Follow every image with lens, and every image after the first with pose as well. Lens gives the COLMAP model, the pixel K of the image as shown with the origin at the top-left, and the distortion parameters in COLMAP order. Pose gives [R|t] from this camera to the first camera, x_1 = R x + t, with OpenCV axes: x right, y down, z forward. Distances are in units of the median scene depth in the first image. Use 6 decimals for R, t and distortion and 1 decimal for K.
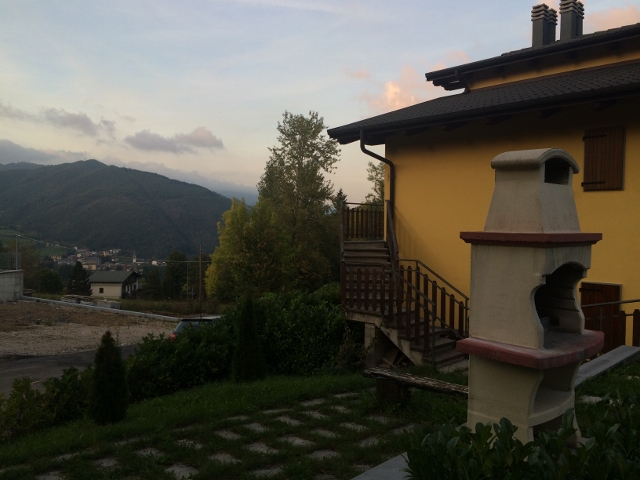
lens RADIAL K [[544.8, 0, 324.7], [0, 544.8, 240.4], [0, 0, 1]] dist [0.074673, -0.100366]
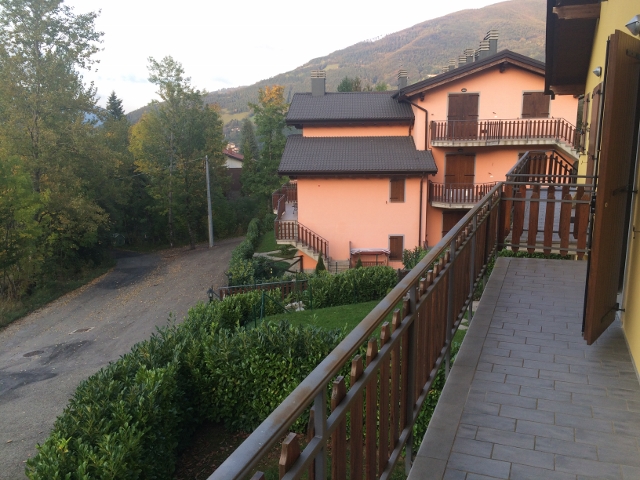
lens RADIAL K [[544.8, 0, 324.9], [0, 544.8, 237.7], [0, 0, 1]] dist [0.074673, -0.100366]
pose [[0.928286, -0.093374, 0.359954, 0.014973], [0.031499, 0.984227, 0.174081, -0.033582], [-0.370531, -0.150258, 0.916585, 0.268831]]
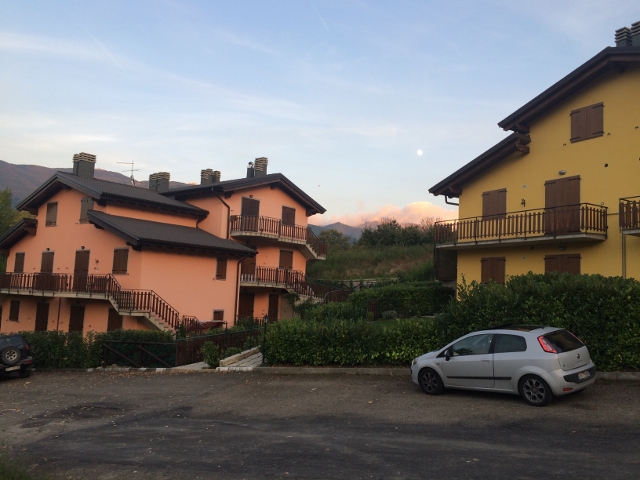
lens RADIAL K [[544.8, 0, 325.3], [0, 544.8, 234.9], [0, 0, 1]] dist [0.074673, -0.100366]
pose [[0.235779, 0.109513, 0.965616, -0.280210], [-0.012708, 0.993893, -0.109617, 0.043556], [-0.971724, 0.013574, 0.235731, 0.487017]]
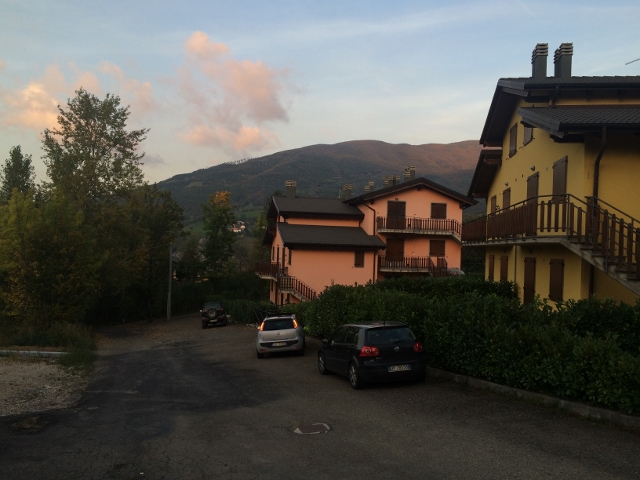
lens RADIAL K [[544.8, 0, 321.1], [0, 544.8, 237.8], [0, 0, 1]] dist [0.074673, -0.100366]
pose [[0.807667, 0.025381, 0.589093, -0.244885], [-0.006948, 0.999413, -0.033533, 0.011633], [-0.589598, 0.022991, 0.807369, 0.120230]]
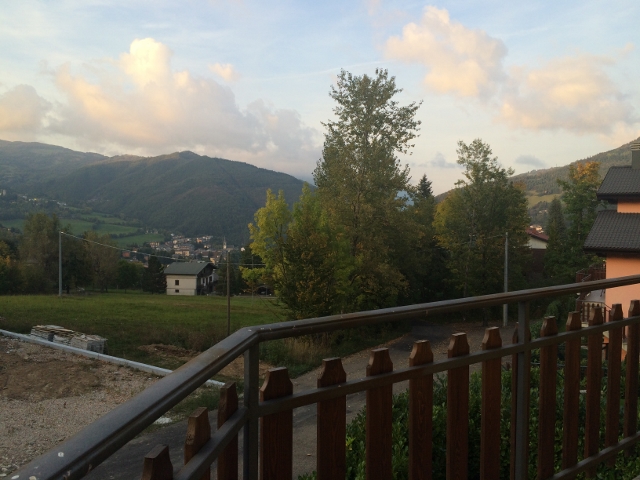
lens RADIAL K [[544.8, 0, 318.9], [0, 544.8, 233.9], [0, 0, 1]] dist [0.074673, -0.100366]
pose [[0.986146, 0.000334, -0.165878, 0.017088], [0.001819, 0.999916, 0.012827, -0.025337], [0.165868, -0.012951, 0.986063, 0.252269]]
